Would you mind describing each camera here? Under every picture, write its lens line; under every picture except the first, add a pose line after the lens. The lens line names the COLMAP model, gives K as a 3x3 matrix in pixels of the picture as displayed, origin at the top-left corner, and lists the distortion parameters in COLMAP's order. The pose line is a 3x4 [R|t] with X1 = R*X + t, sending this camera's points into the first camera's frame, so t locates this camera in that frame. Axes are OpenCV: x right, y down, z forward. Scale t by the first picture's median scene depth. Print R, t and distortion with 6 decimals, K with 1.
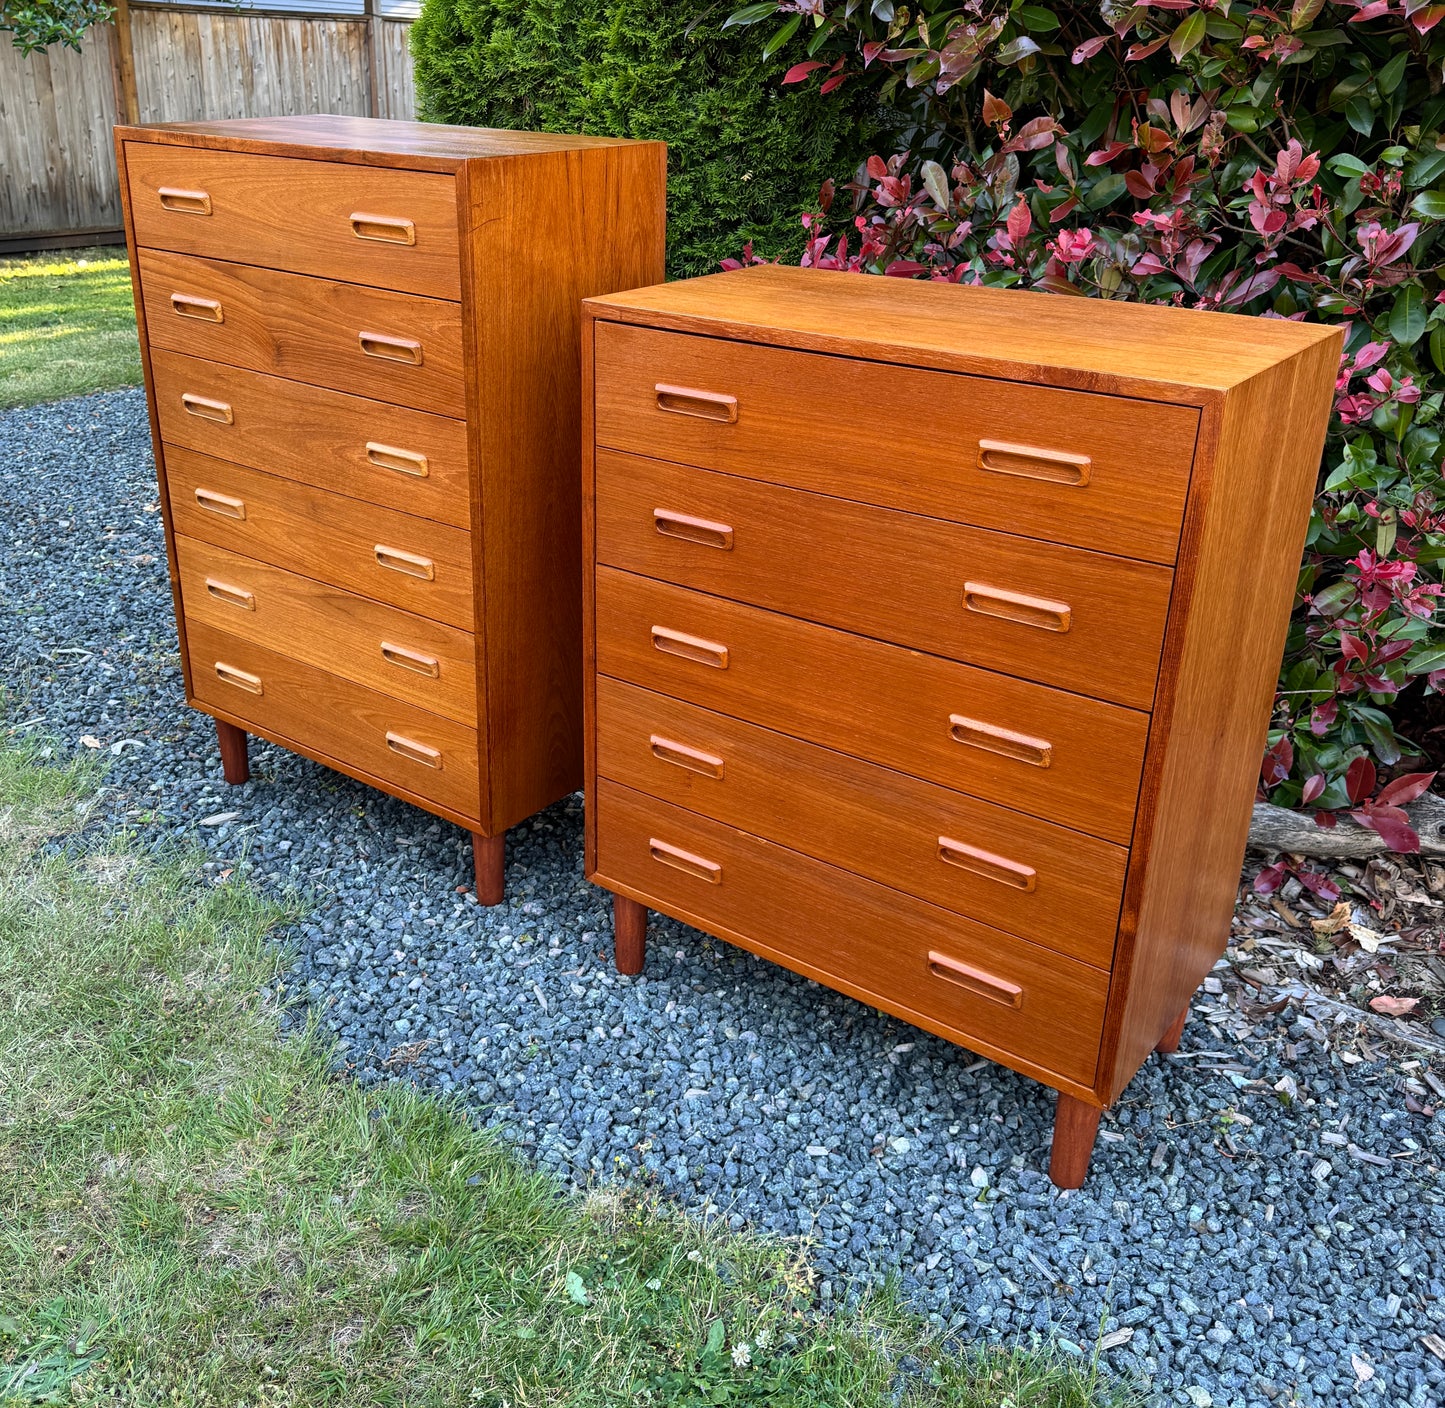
lens RADIAL K [[1416.0, 0, 670.5], [0, 1416.0, 650.7], [0, 0, 1]] dist [0.051253, 0.000000]
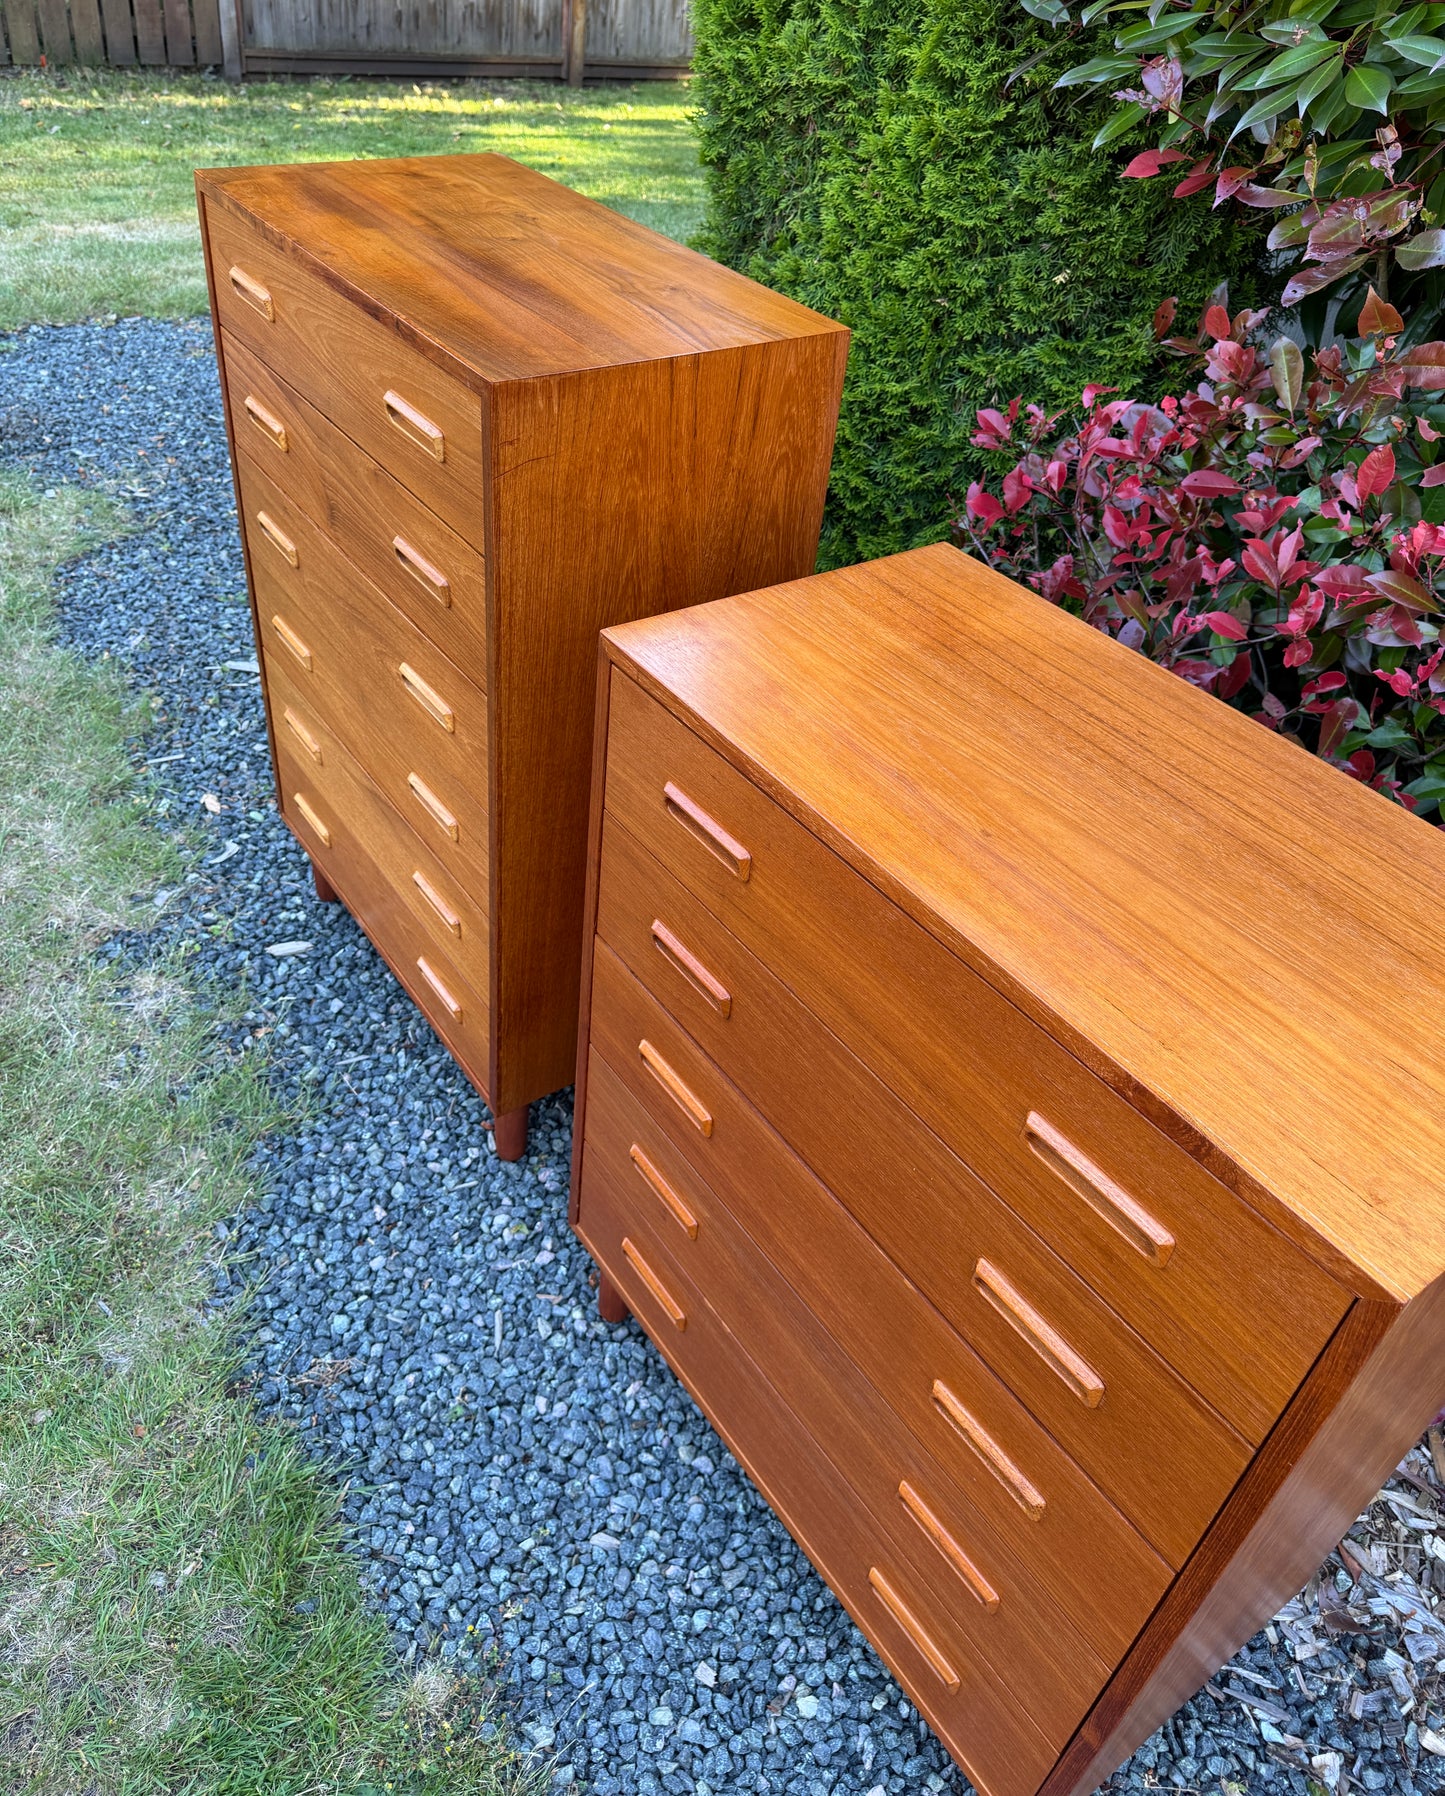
lens RADIAL K [[1346.2, 0, 735.2], [0, 1346.2, 834.1], [0, 0, 1]] dist [0.018291, -0.008264]
pose [[0.954663, 0.239452, -0.176867, 0.125317], [-0.192390, 0.949660, 0.247249, -0.285854], [0.227168, -0.202012, 0.952673, 0.311636]]
